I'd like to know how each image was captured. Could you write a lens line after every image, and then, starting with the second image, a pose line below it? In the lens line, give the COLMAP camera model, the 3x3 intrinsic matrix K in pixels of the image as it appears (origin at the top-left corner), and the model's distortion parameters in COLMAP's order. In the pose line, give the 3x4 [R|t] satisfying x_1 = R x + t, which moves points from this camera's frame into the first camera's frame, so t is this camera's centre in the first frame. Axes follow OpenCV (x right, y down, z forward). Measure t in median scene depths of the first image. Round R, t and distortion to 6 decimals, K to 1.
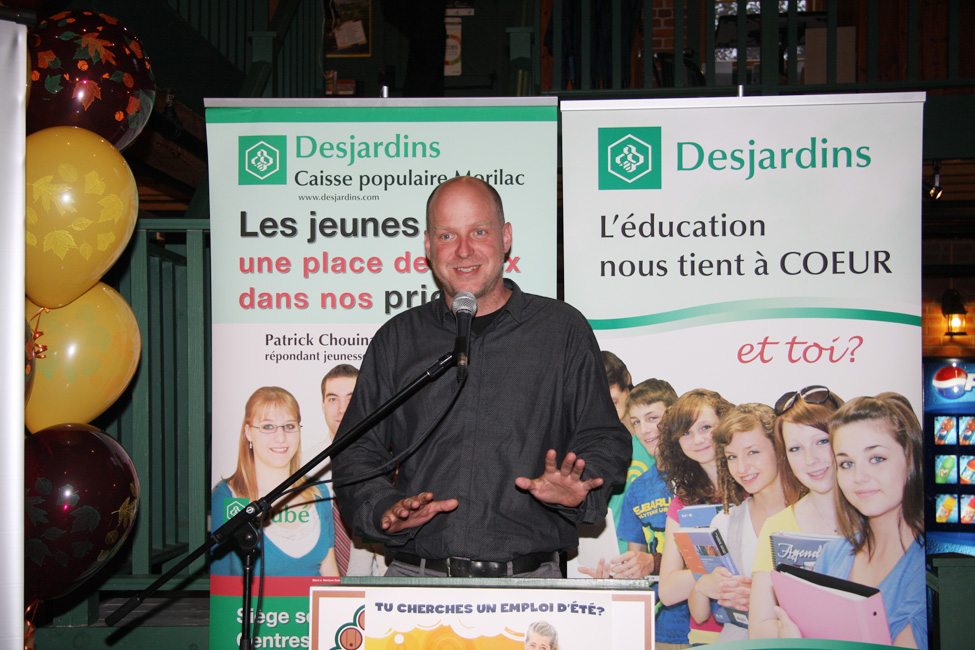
lens RADIAL K [[1604.6, 0, 487.3], [0, 1604.6, 345.7], [0, 0, 1]] dist [0.153140, 0.219879]
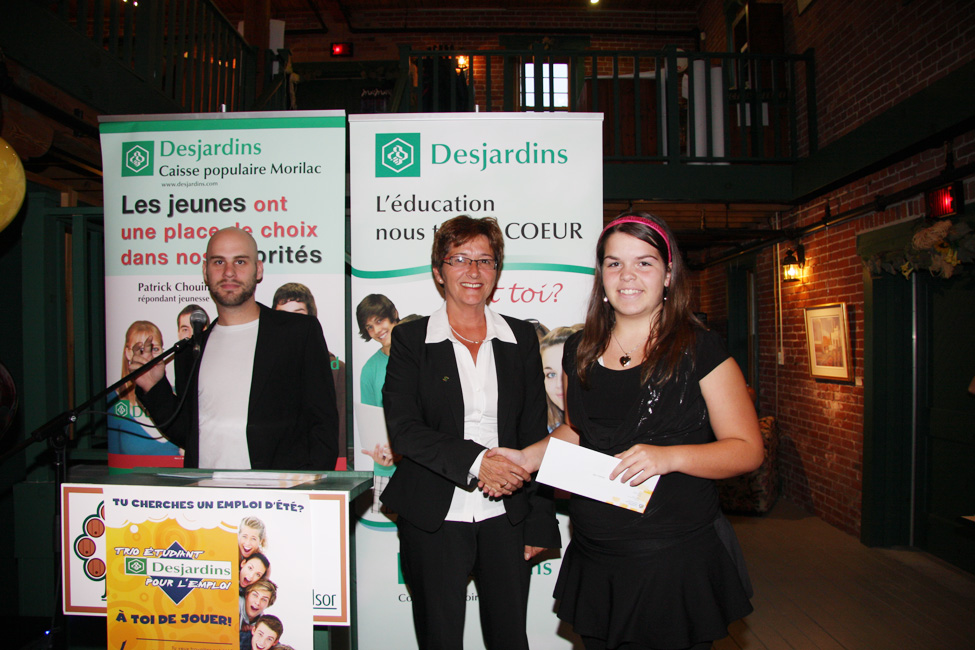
lens RADIAL K [[767.1, 0, 494.3], [0, 767.1, 345.9], [0, 0, 1]] dist [-0.177075, 0.091862]
pose [[0.997177, -0.001643, 0.075072, 0.122186], [-0.001533, 0.999107, 0.042231, 0.019883], [-0.075075, -0.042226, 0.996283, 0.340075]]
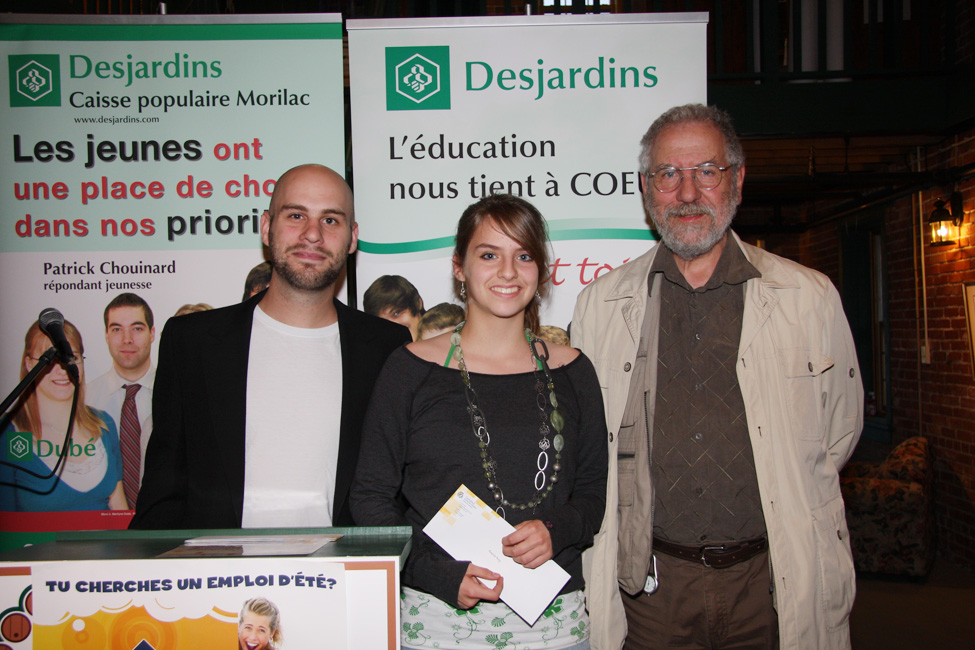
lens RADIAL K [[1060.8, 0, 488.1], [0, 1060.8, 342.6], [0, 0, 1]] dist [-0.065678, 0.250846]
pose [[0.997246, -0.017626, 0.072045, 0.081949], [0.014617, 0.999007, 0.042087, 0.017890], [-0.072715, -0.040918, 0.996513, 0.350062]]
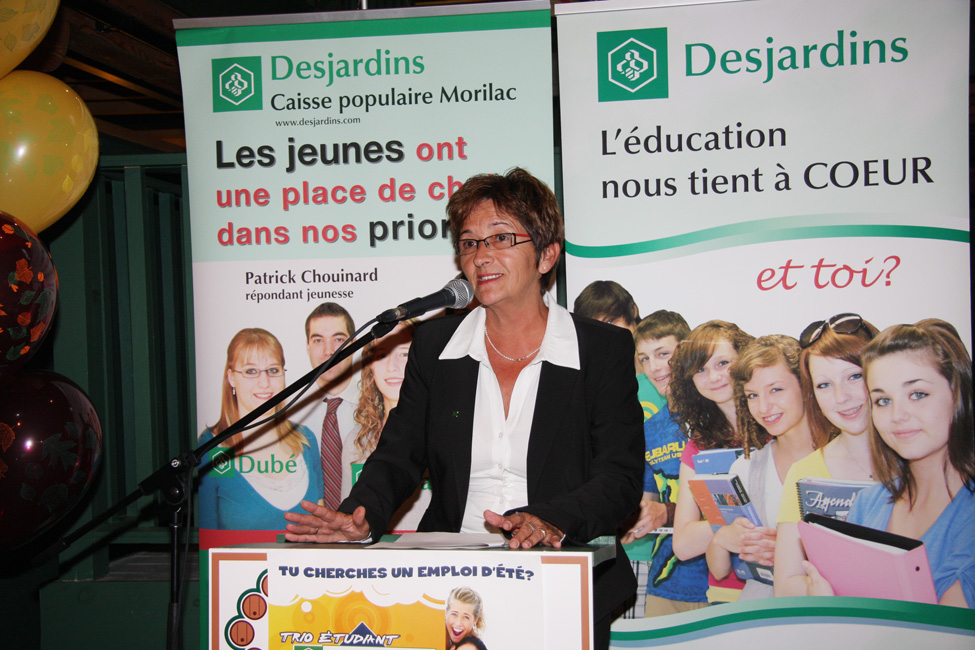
lens RADIAL K [[1530.4, 0, 484.2], [0, 1530.4, 345.4], [0, 0, 1]] dist [0.135159, 0.205527]
pose [[0.991736, -0.020105, -0.126707, 0.112147], [0.024283, 0.999208, 0.031513, 0.010665], [0.125973, -0.034329, 0.991440, 0.134164]]
